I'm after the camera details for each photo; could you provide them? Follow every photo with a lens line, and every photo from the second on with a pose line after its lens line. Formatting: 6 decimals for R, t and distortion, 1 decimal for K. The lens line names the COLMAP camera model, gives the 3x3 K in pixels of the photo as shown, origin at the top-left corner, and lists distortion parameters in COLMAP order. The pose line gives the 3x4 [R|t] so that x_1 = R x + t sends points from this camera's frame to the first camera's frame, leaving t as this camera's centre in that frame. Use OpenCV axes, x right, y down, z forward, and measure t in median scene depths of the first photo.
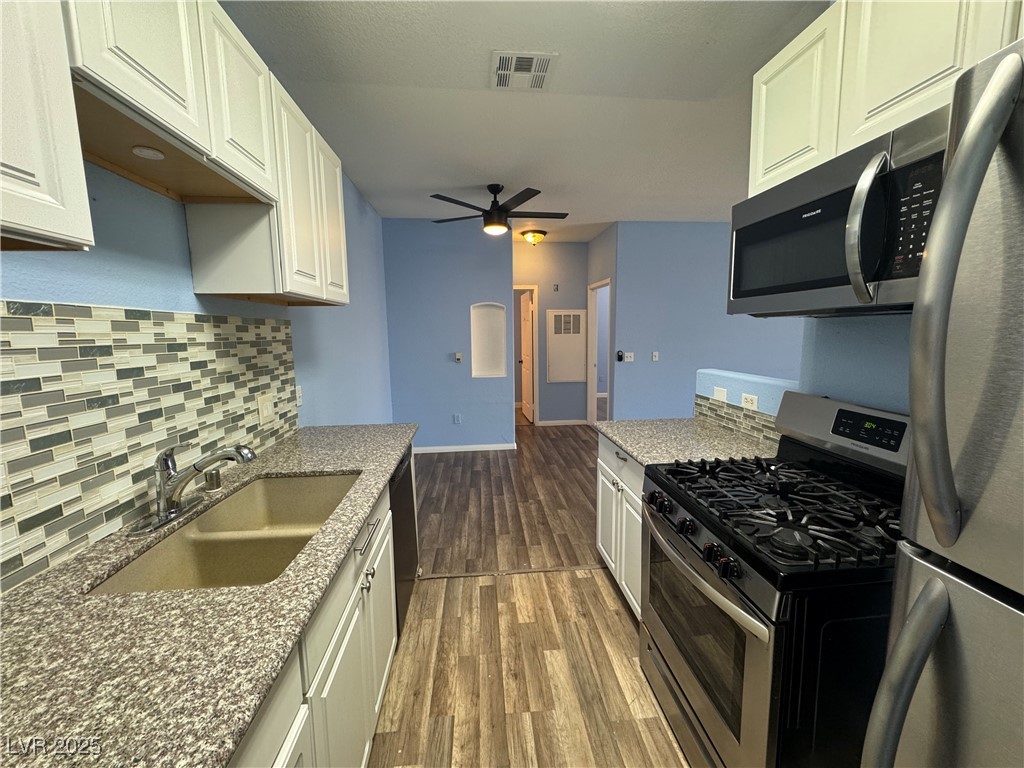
lens RADIAL K [[409.2, 0, 511.4], [0, 409.2, 383.8], [0, 0, 1]] dist [-0.003378, 0.000625]
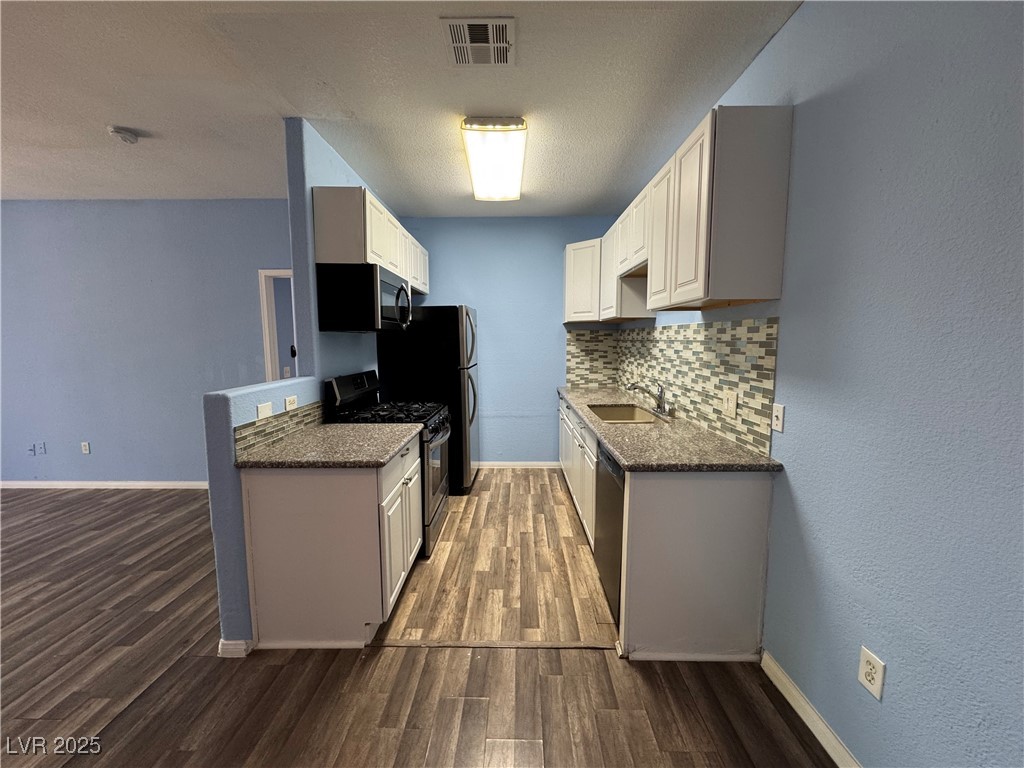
lens RADIAL K [[409.2, 0, 512.3], [0, 409.2, 383.7], [0, 0, 1]] dist [-0.003378, 0.000625]
pose [[-0.994955, 0.005276, 0.100183, -0.144830], [0.028509, 0.972315, 0.231929, -0.281879], [-0.096186, 0.233615, -0.967560, 2.277043]]
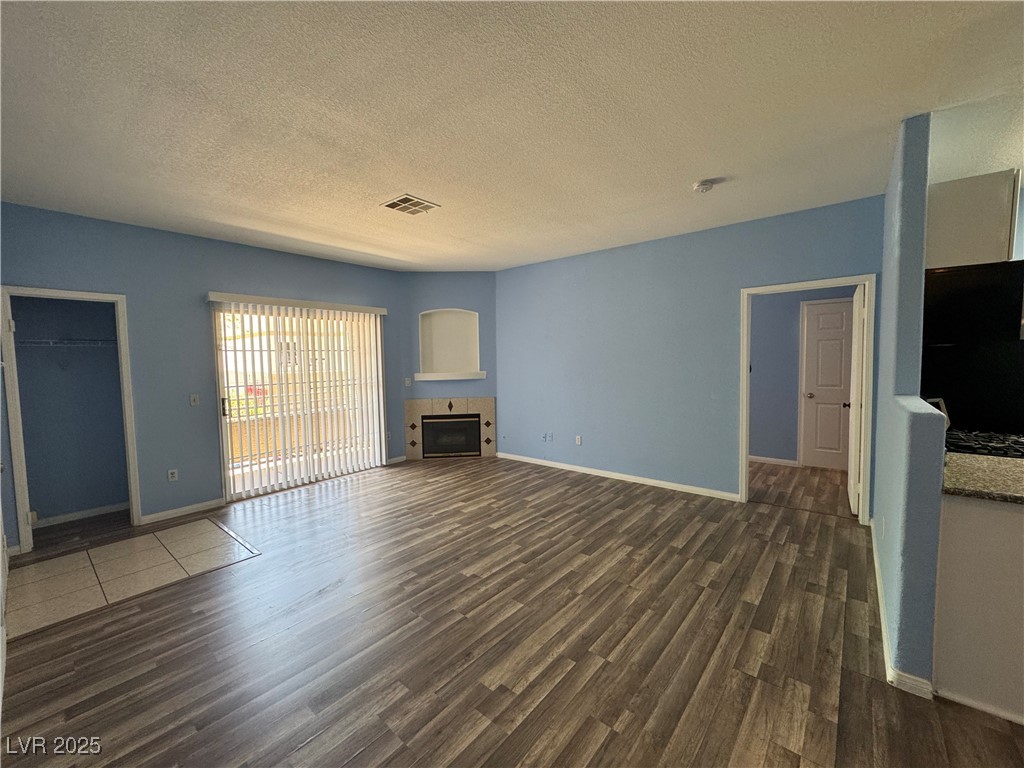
lens RADIAL K [[409.2, 0, 511.6], [0, 409.2, 383.5], [0, 0, 1]] dist [-0.003378, 0.000625]
pose [[-0.707151, -0.017534, 0.706845, 0.677776], [0.119262, 0.982411, 0.143683, -0.365992], [-0.696932, 0.185905, -0.692622, 2.708856]]
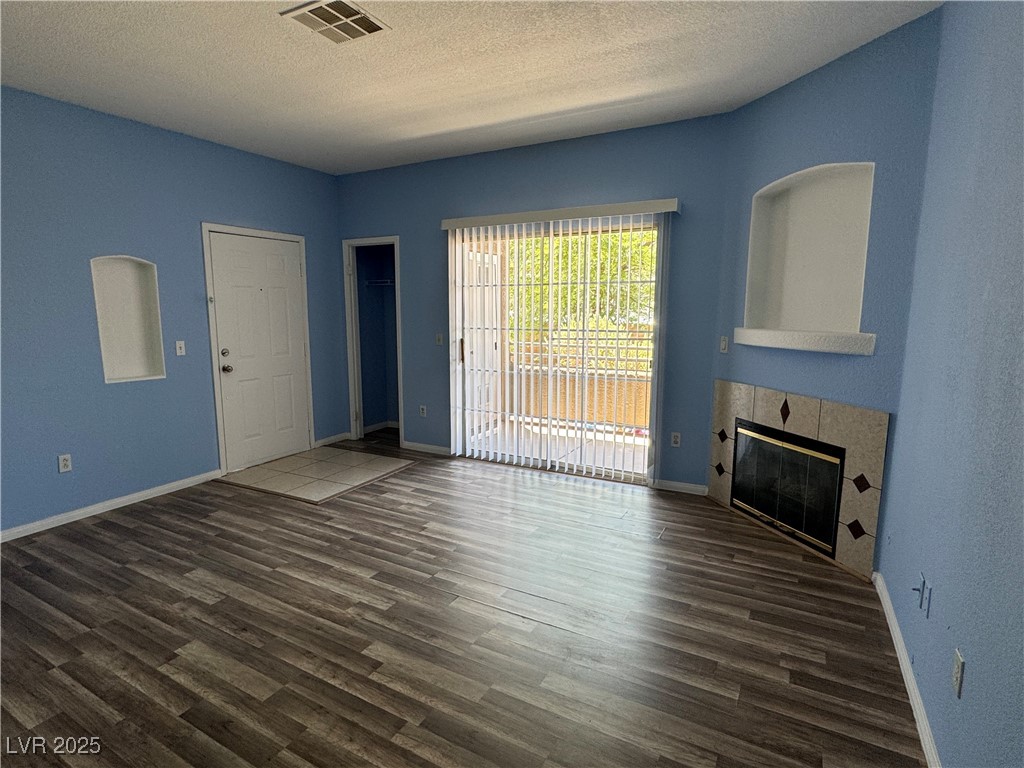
lens RADIAL K [[539.5, 0, 492.4], [0, 539.5, 385.2], [0, 0, 1]] dist [-0.001929, 0.001511]
pose [[0.567938, -0.112796, 0.815305, 1.330654], [0.103987, 0.992461, 0.064868, -0.075740], [-0.816476, 0.047940, 0.575386, 0.522388]]
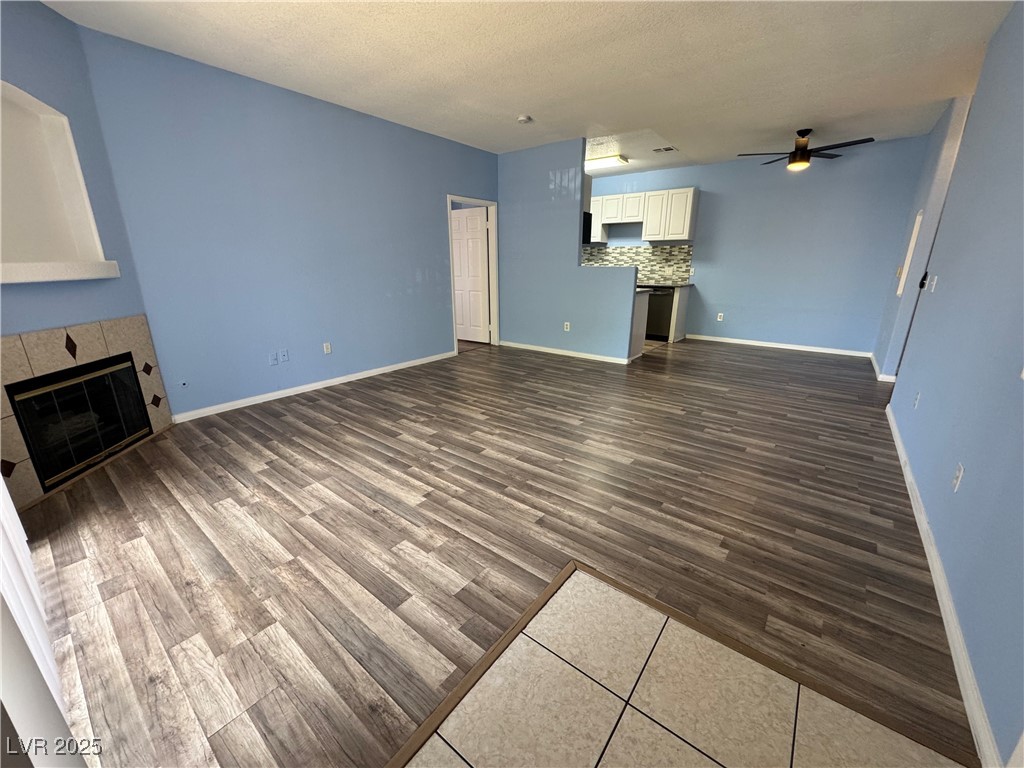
lens RADIAL K [[409.2, 0, 512.3], [0, 409.2, 382.6], [0, 0, 1]] dist [-0.003378, 0.000625]
pose [[-0.684992, 0.219401, -0.694730, 3.361684], [-0.084325, 0.923293, 0.374726, -0.296042], [0.723655, 0.315267, -0.613947, 2.753462]]
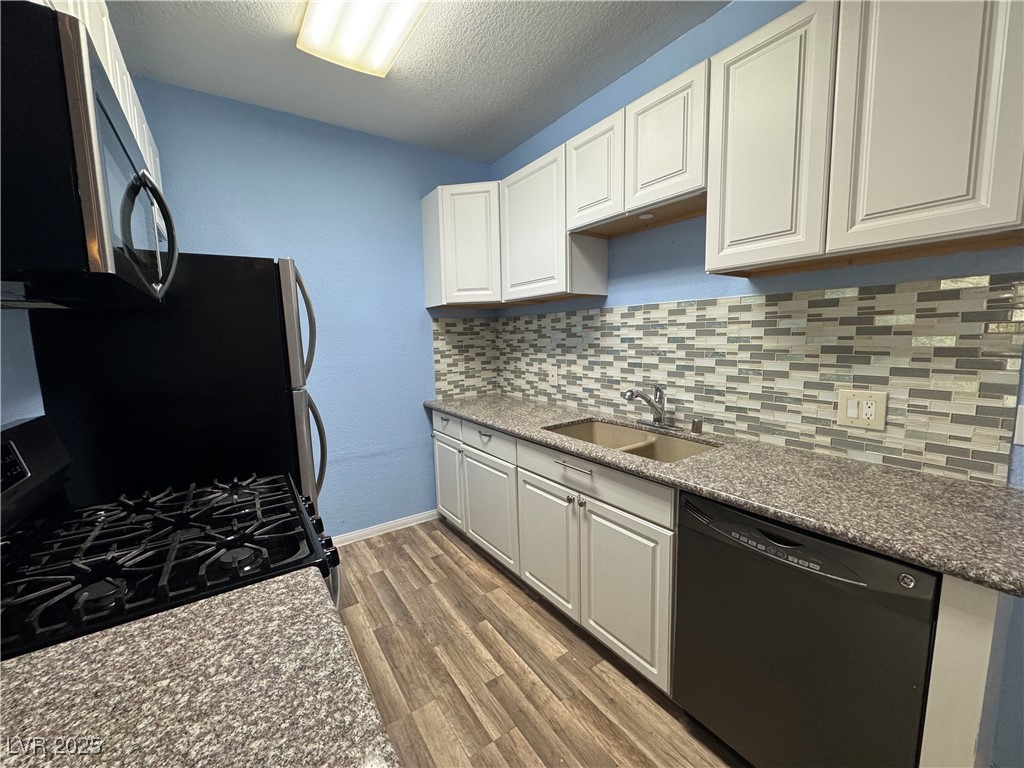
lens RADIAL K [[409.2, 0, 511.5], [0, 409.2, 382.9], [0, 0, 1]] dist [-0.003378, 0.000625]
pose [[-0.871443, 0.089173, -0.482322, 0.329969], [-0.027622, 0.972853, 0.229771, -0.148814], [0.489718, 0.213555, -0.845323, 1.417486]]
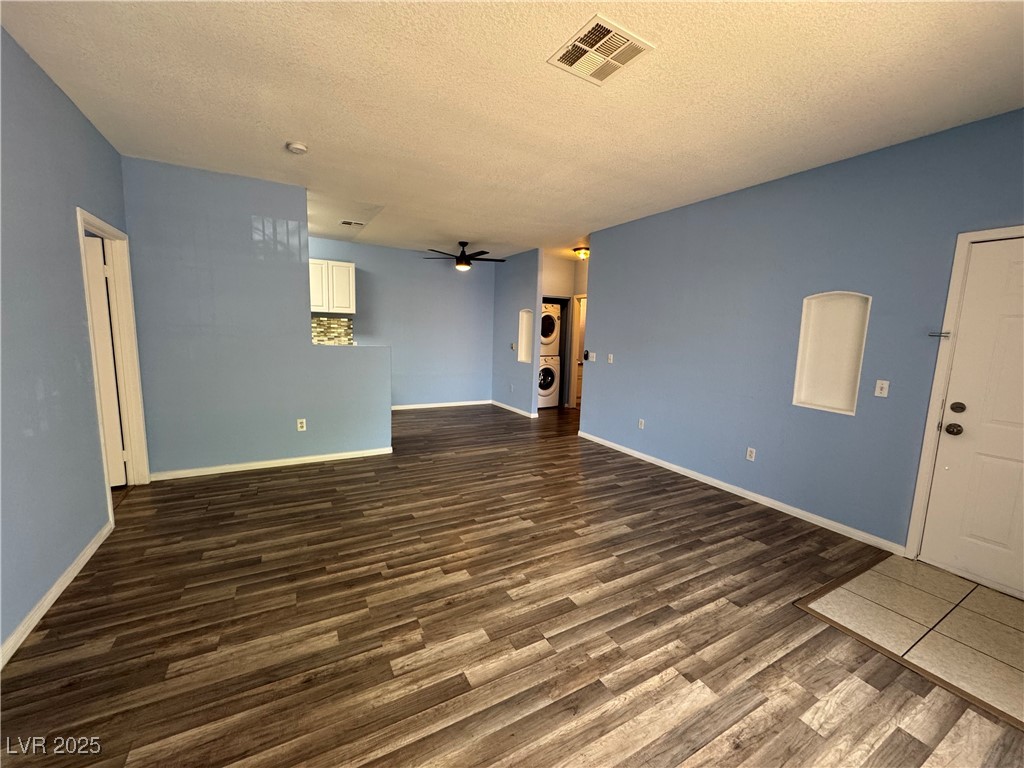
lens RADIAL K [[409.2, 0, 511.7], [0, 409.2, 381.7], [0, 0, 1]] dist [-0.003378, 0.000625]
pose [[0.412396, 0.138448, -0.900423, 3.321282], [-0.154323, 0.984717, 0.080728, -0.156971], [0.897838, 0.105664, 0.427459, 1.018087]]
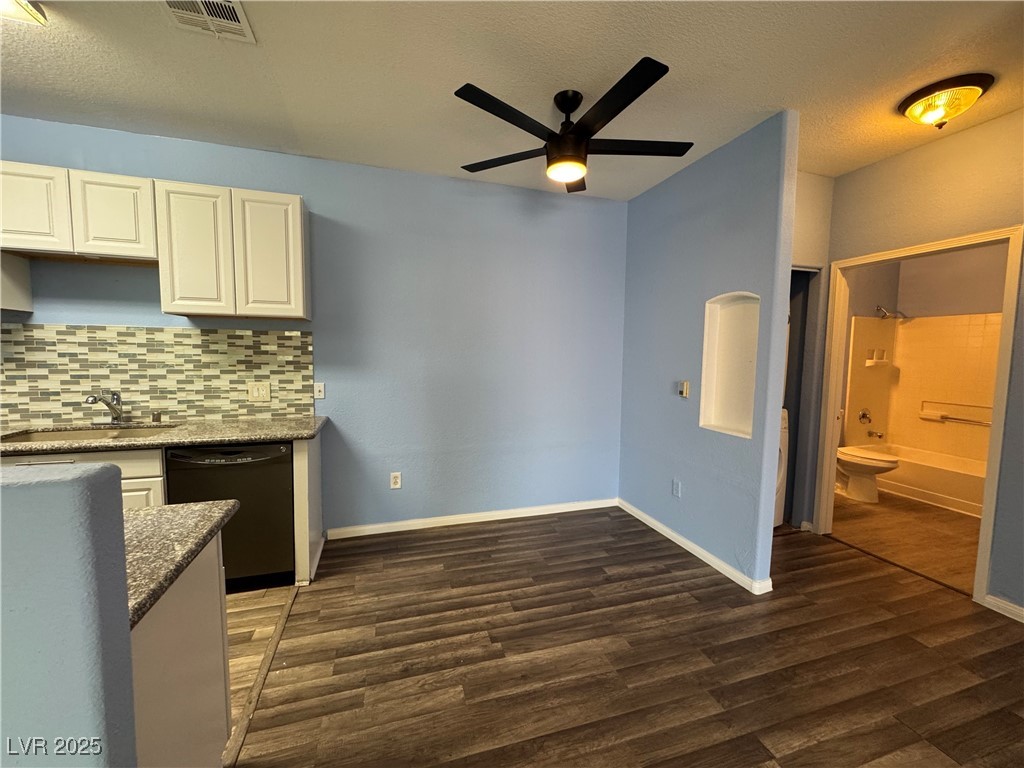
lens RADIAL K [[409.2, 0, 511.6], [0, 409.2, 383.4], [0, 0, 1]] dist [-0.003378, 0.000625]
pose [[0.213723, 0.094217, -0.972340, 1.102157], [-0.141123, 0.987875, 0.064703, -0.207420], [0.966647, 0.123391, 0.224428, 1.674243]]
